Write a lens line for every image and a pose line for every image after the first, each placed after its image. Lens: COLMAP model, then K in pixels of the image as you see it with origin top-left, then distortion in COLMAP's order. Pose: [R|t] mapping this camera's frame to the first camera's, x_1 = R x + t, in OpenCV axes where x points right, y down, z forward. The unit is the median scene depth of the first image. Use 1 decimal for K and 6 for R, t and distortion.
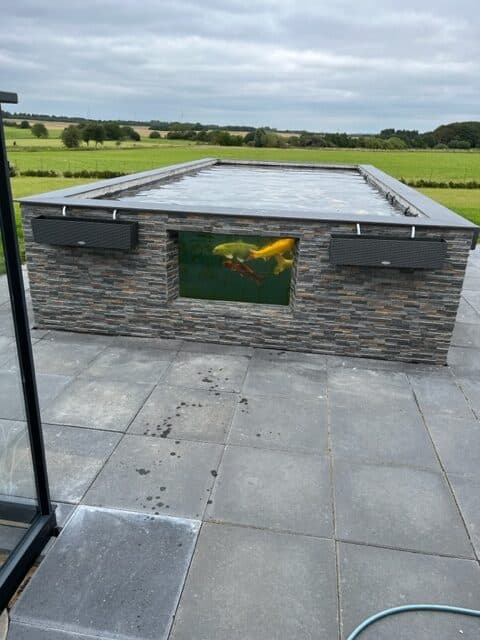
lens RADIAL K [[483.1, 0, 240.0], [0, 483.1, 320.0], [0, 0, 1]] dist [0.058137, -0.079629]
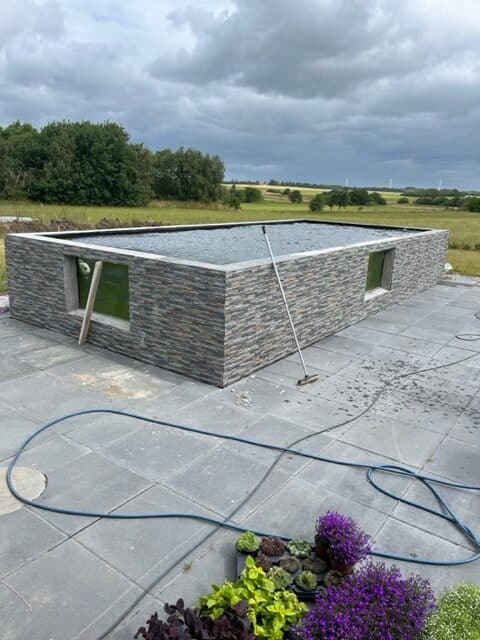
lens RADIAL K [[483.1, 0, 240.0], [0, 483.1, 320.0], [0, 0, 1]] dist [0.058137, -0.079629]
pose [[0.884795, 0.123544, -0.449305, 0.917727], [-0.177292, 0.980950, -0.079405, 0.018740], [0.430936, 0.149915, 0.889842, -0.009539]]
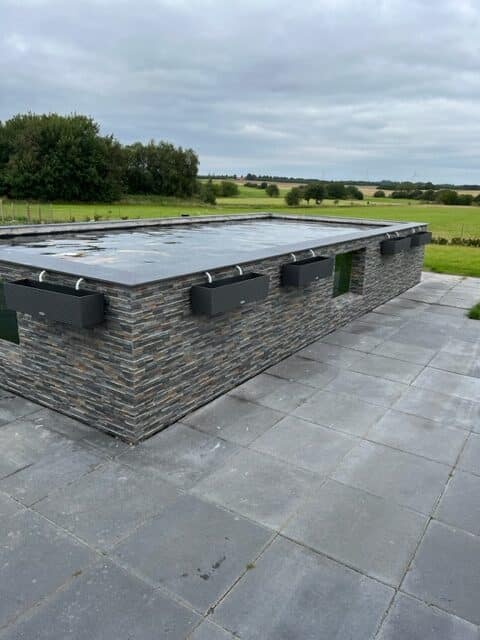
lens RADIAL K [[483.1, 0, 240.0], [0, 483.1, 320.0], [0, 0, 1]] dist [0.058137, -0.079629]
pose [[0.904883, 0.112198, -0.410608, 0.880421], [-0.156547, 0.984749, -0.075912, -0.081574], [0.395829, 0.132971, 0.908646, 0.270096]]
